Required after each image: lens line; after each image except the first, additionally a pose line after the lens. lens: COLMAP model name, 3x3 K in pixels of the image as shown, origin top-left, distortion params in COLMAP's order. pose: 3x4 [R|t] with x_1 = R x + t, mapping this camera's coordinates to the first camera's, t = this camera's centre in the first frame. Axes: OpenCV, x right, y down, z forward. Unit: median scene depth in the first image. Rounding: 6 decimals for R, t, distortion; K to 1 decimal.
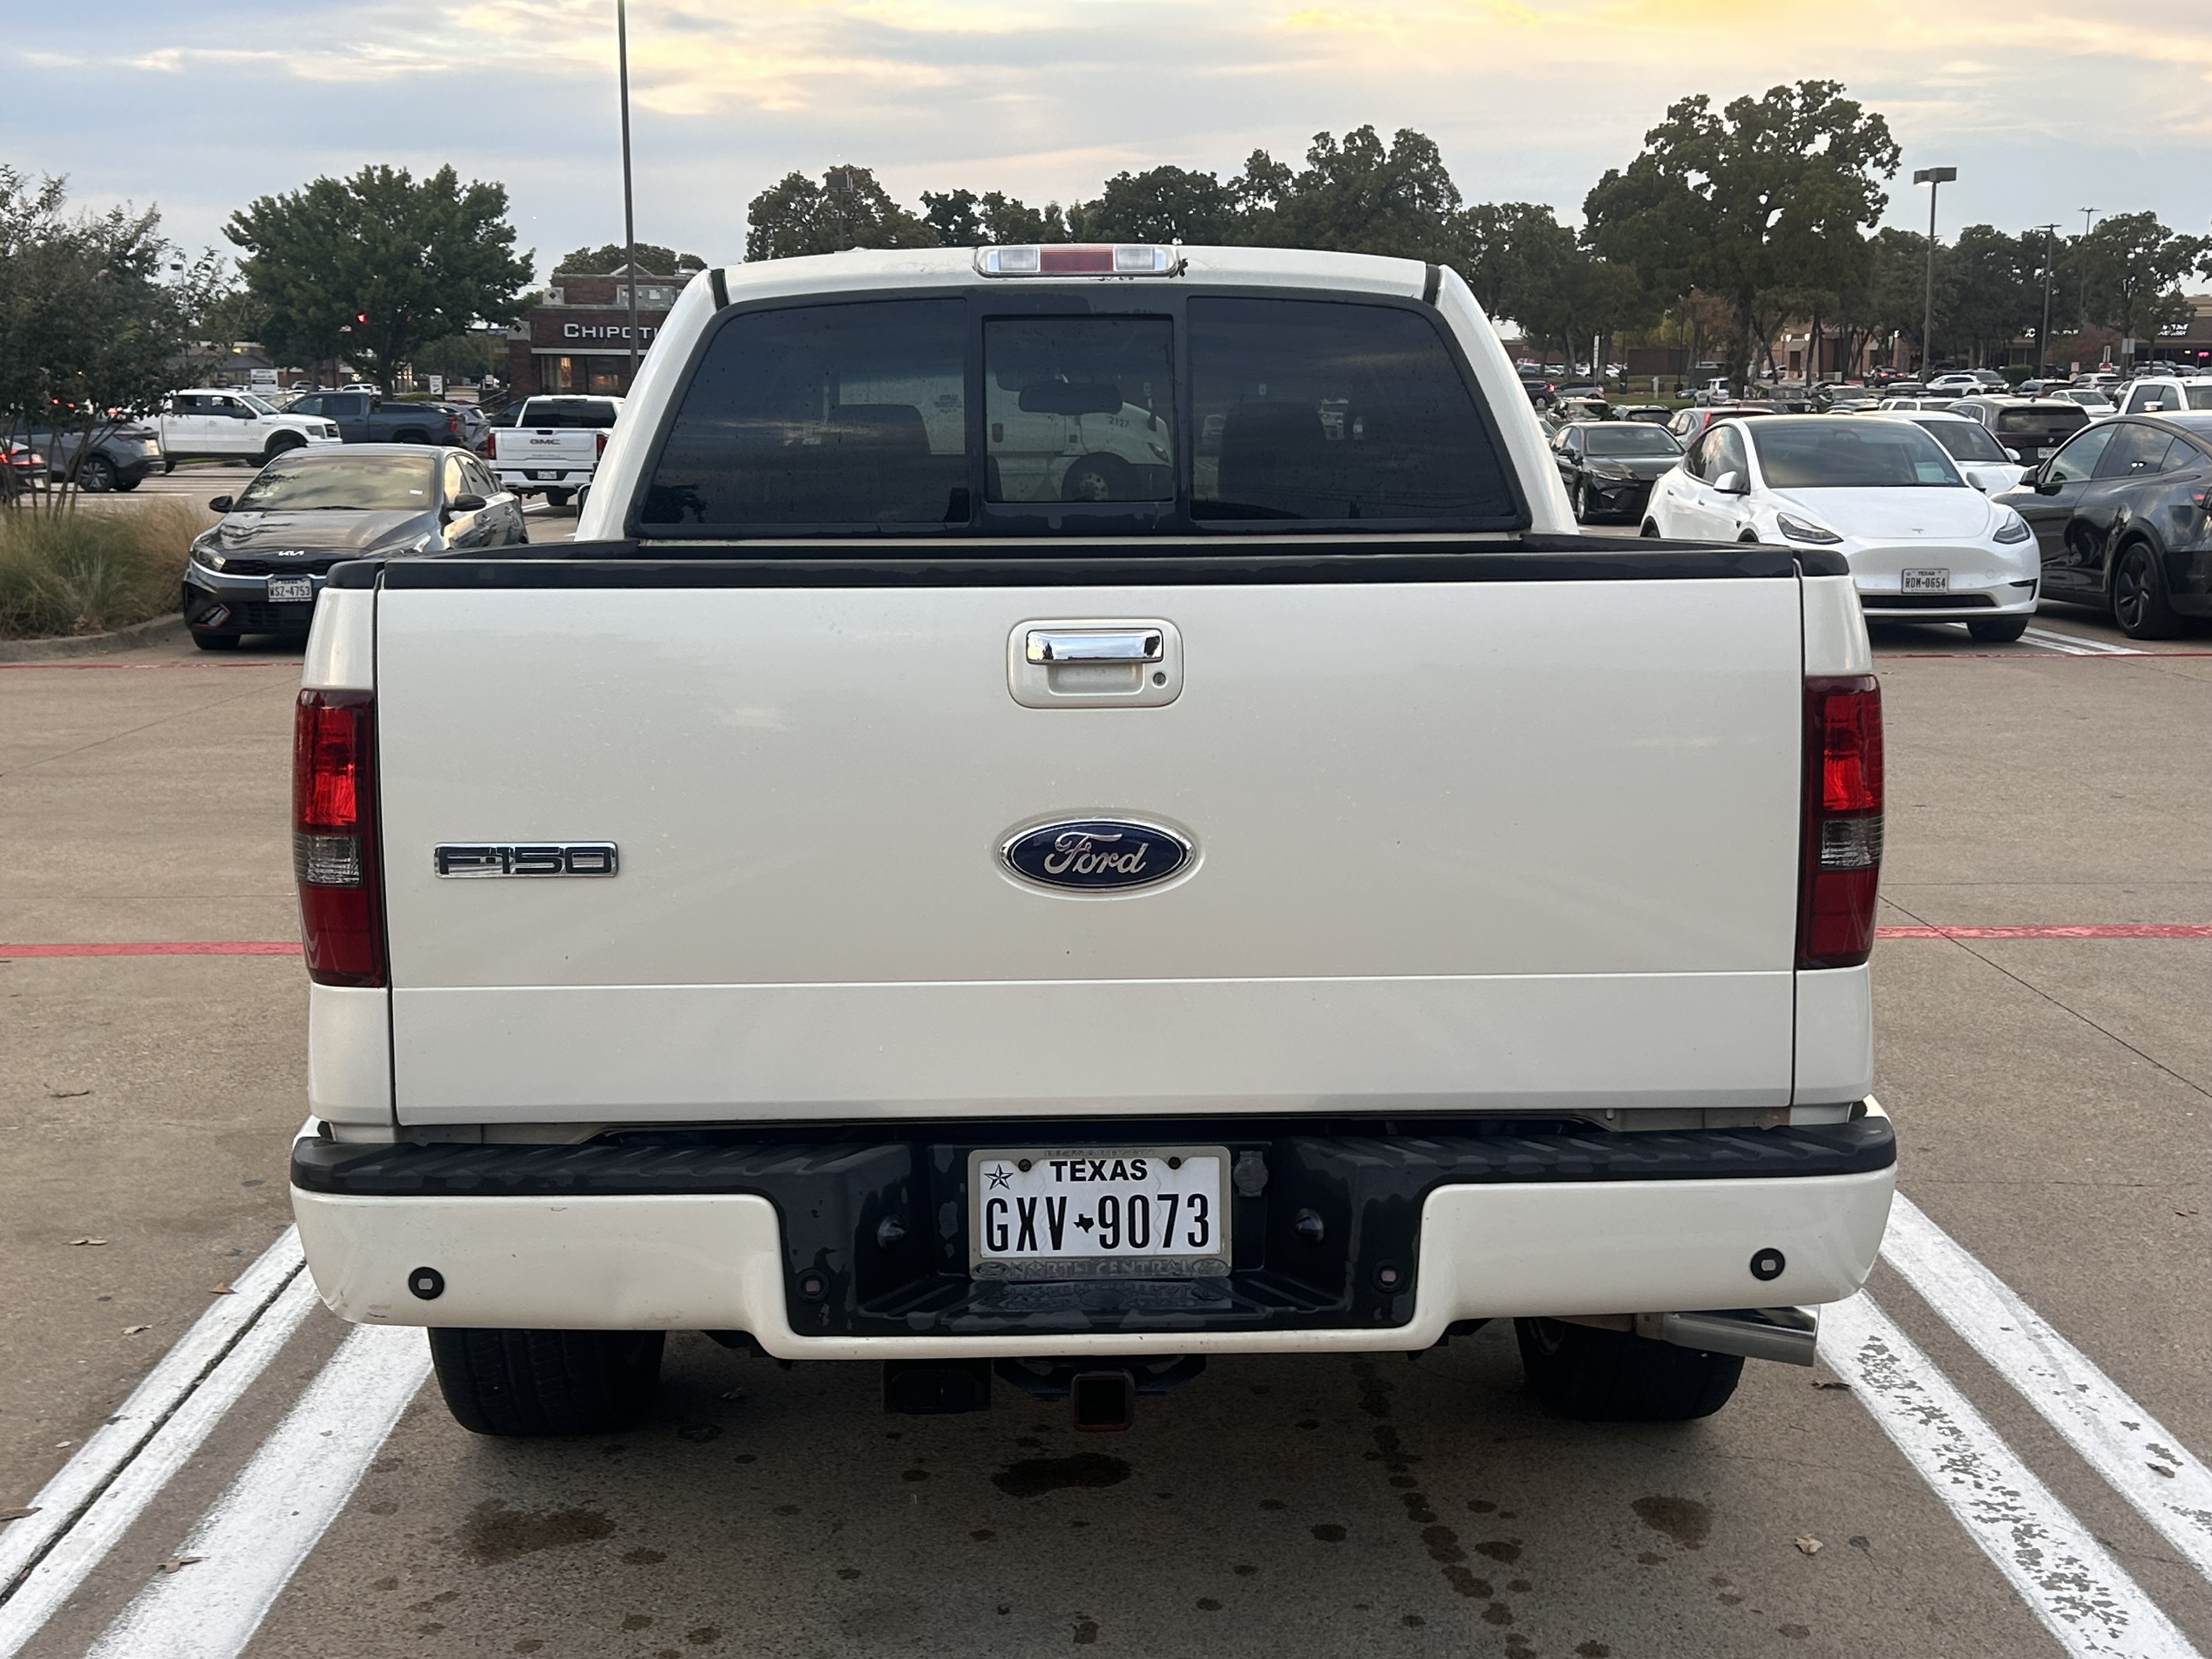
lens RADIAL K [[2628.2, 0, 1102.3], [0, 2628.2, 864.4], [0, 0, 1]] dist [0.027875, 0.000000]
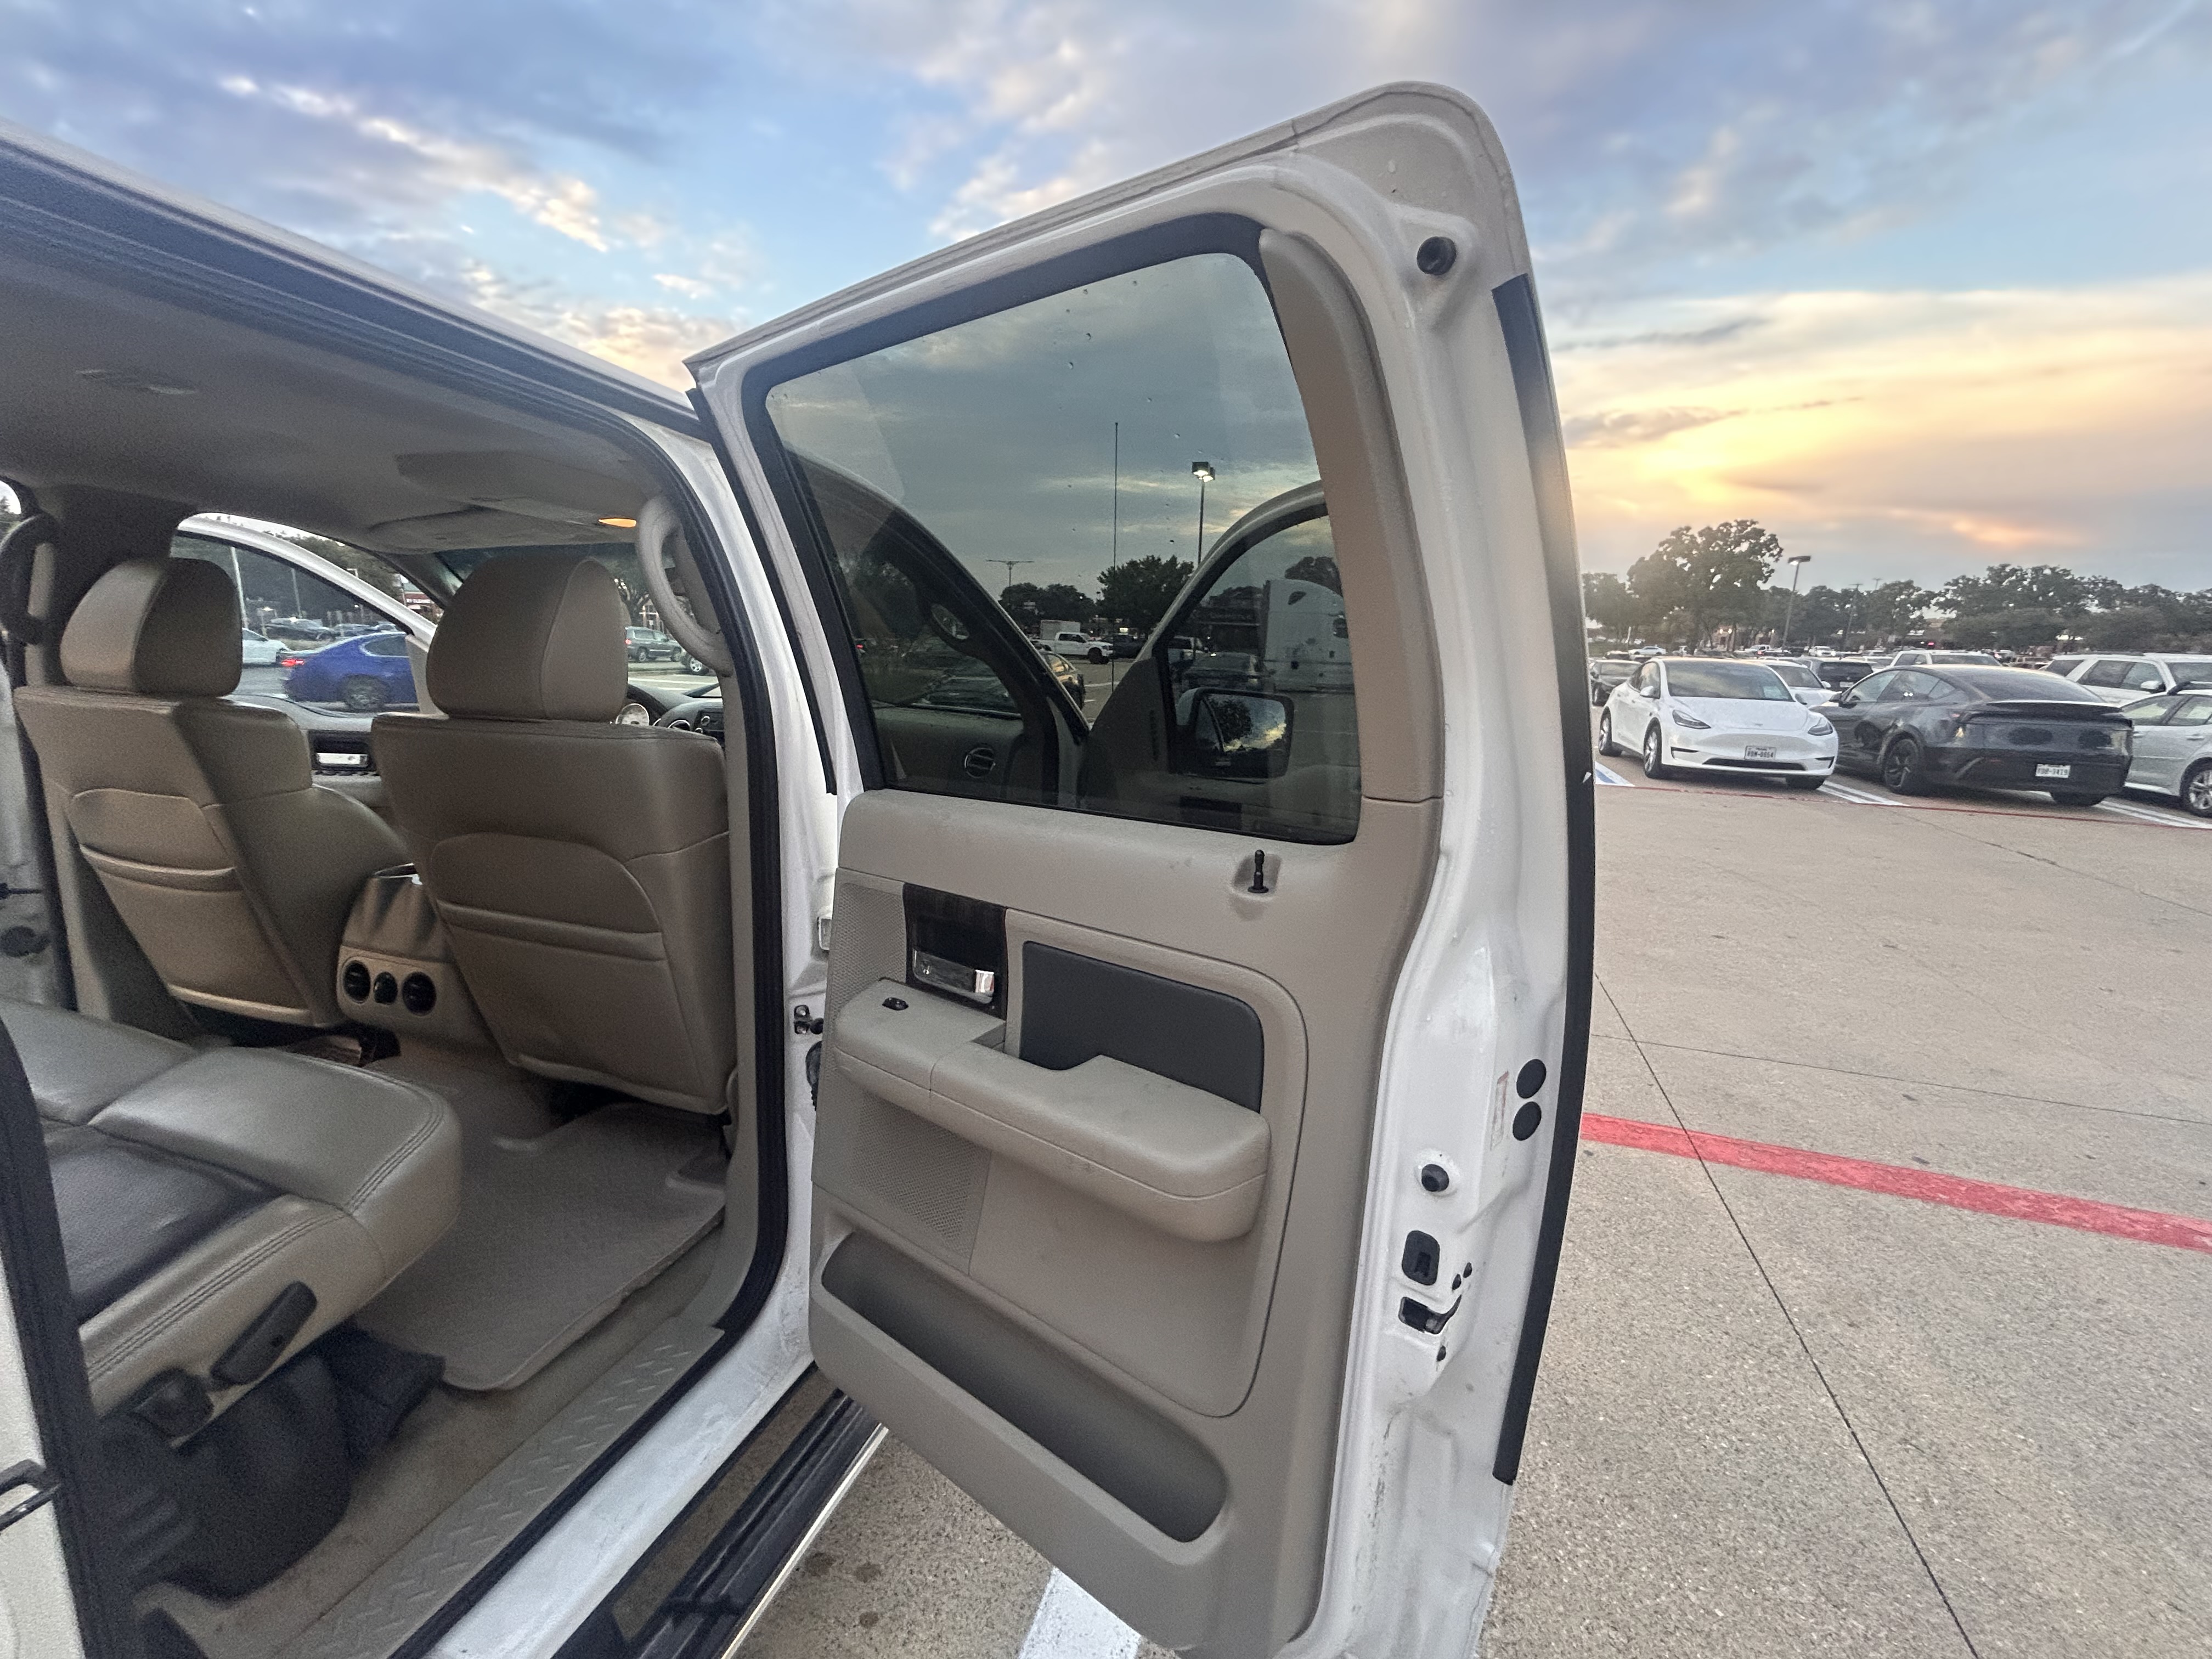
lens RADIAL K [[904.3, 0, 1098.6], [0, 904.3, 827.0], [0, 0, 1]] dist [-0.007390, 0.000808]
pose [[0.940246, 0.098494, -0.325940, 0.040104], [-0.089616, 0.995083, 0.042183, -0.018491], [0.328492, -0.010453, 0.944449, 0.117157]]
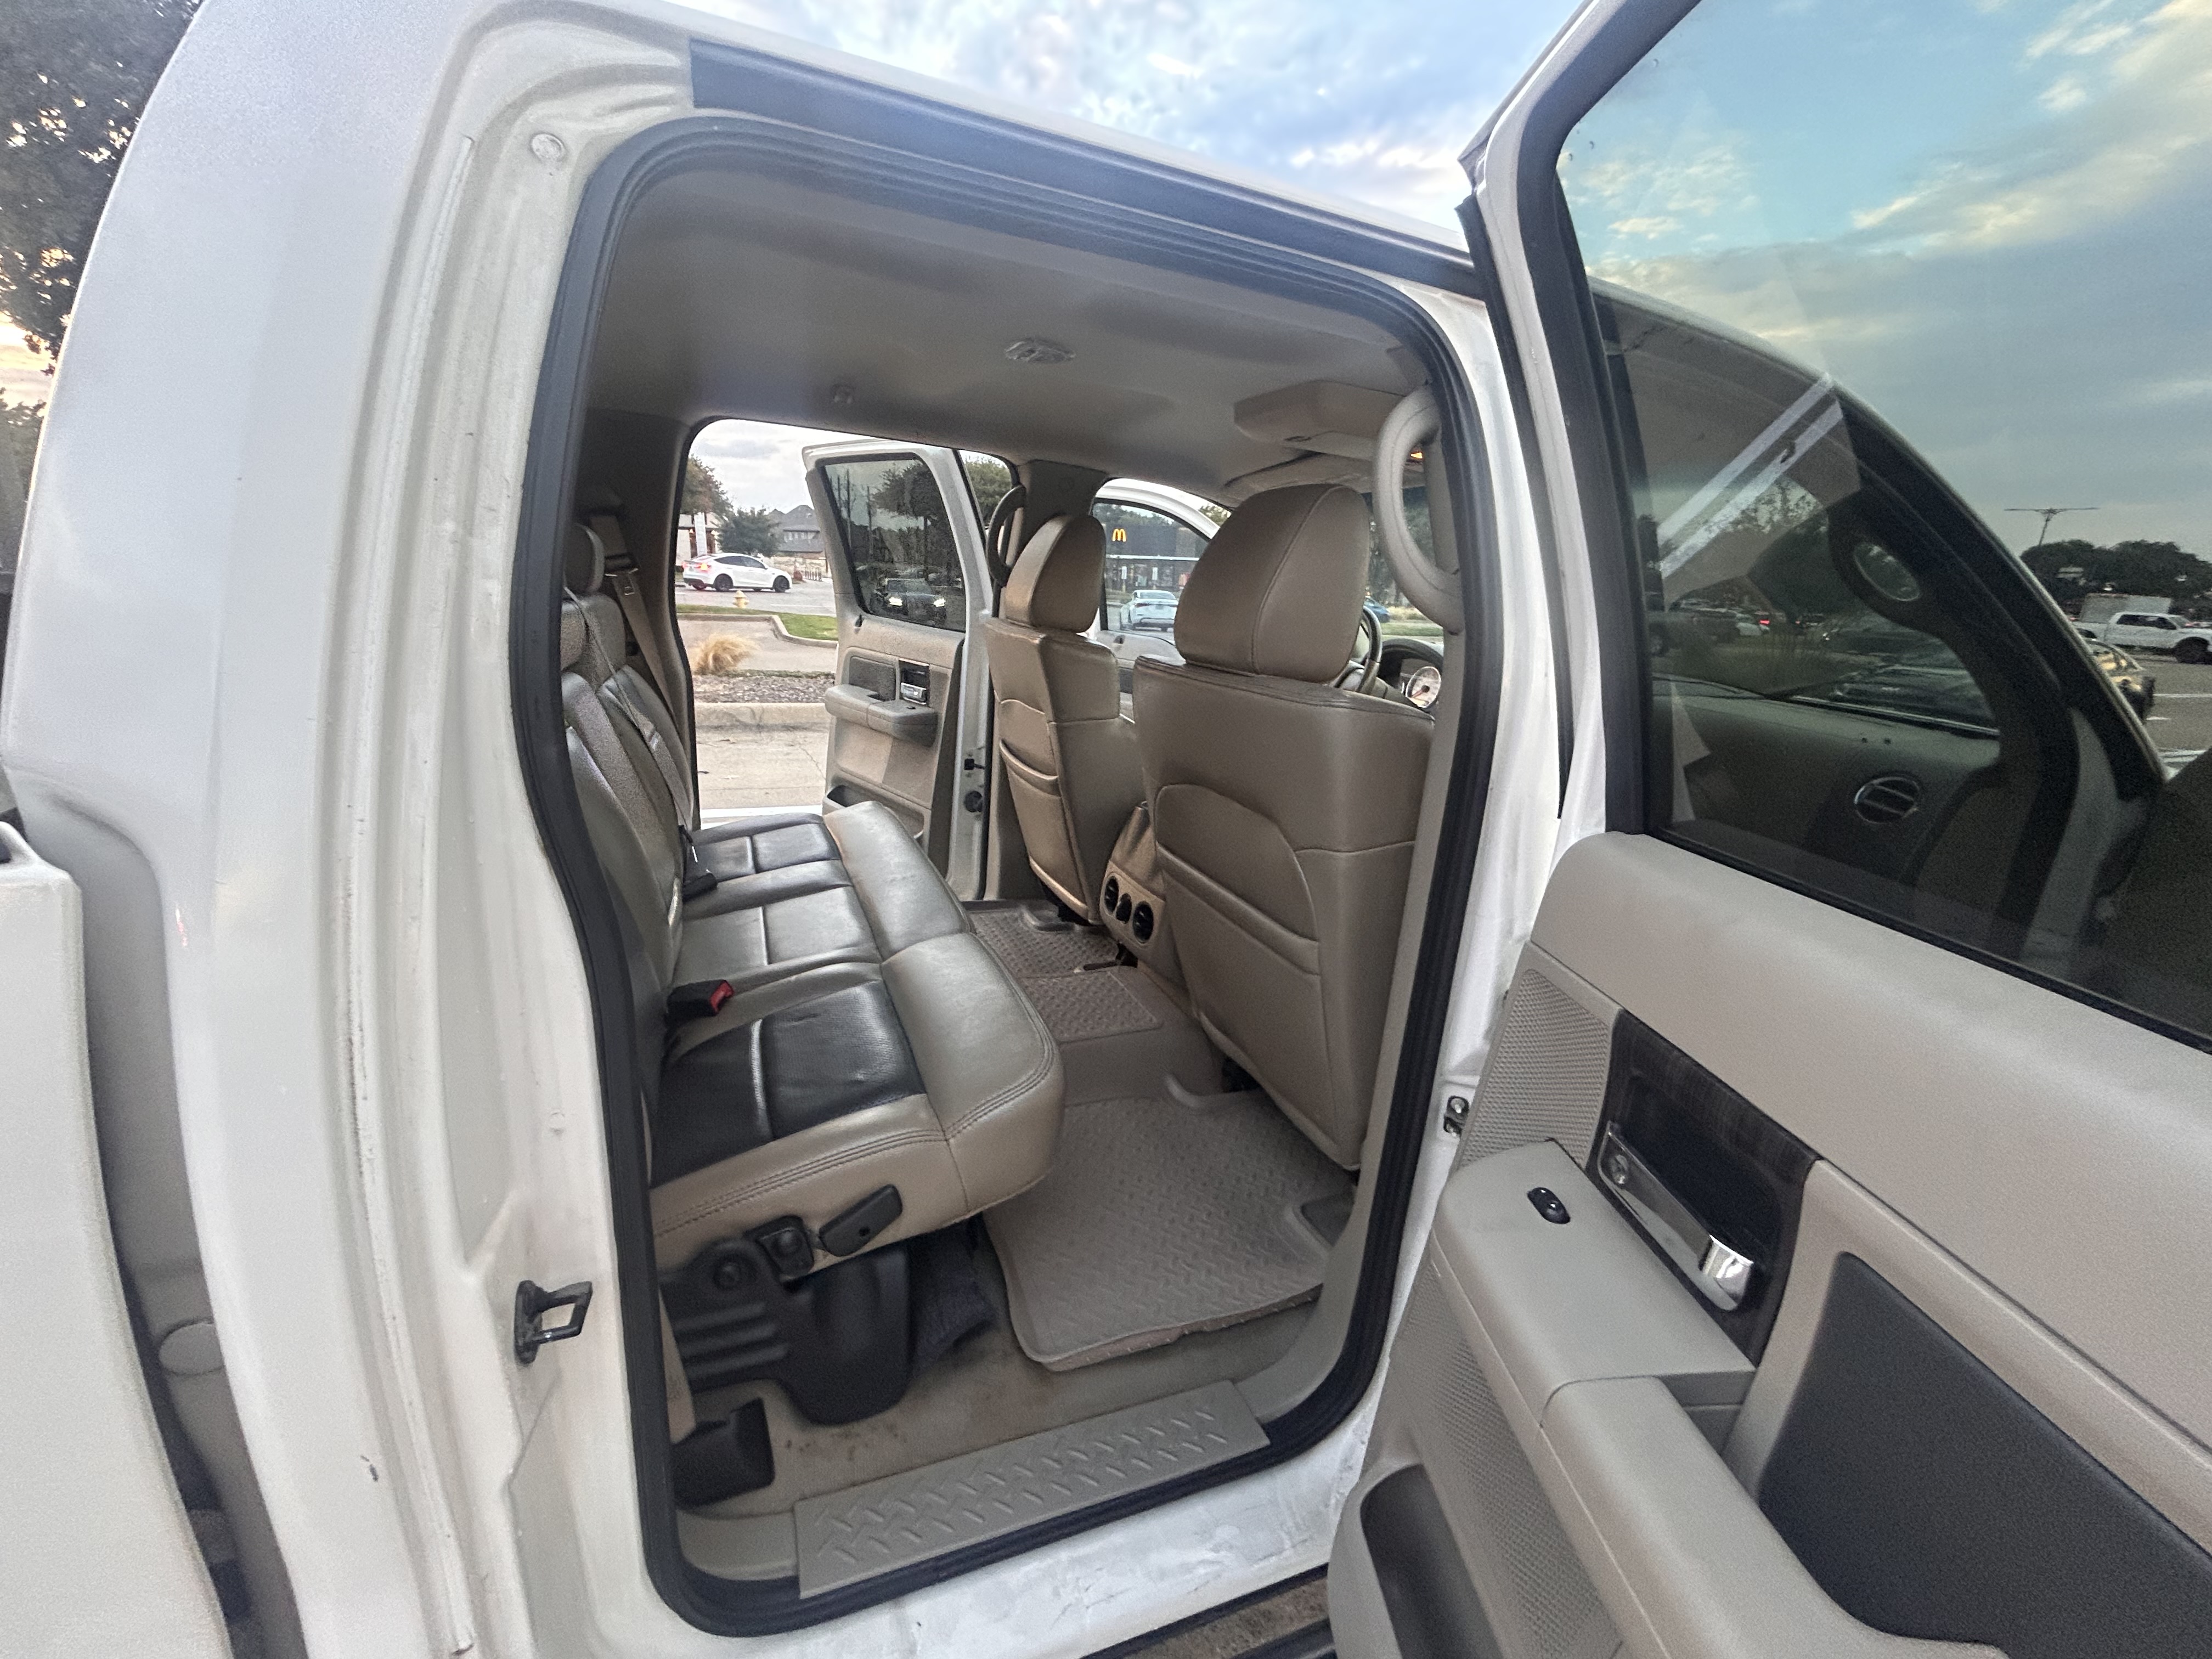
lens RADIAL K [[904.3, 0, 1112.6], [0, 904.3, 827.2], [0, 0, 1]] dist [-0.007390, 0.000808]
pose [[0.343579, 0.269681, -0.899570, 0.014309], [-0.205262, 0.956287, 0.208287, -0.024836], [0.916417, 0.113084, 0.383915, 0.176024]]
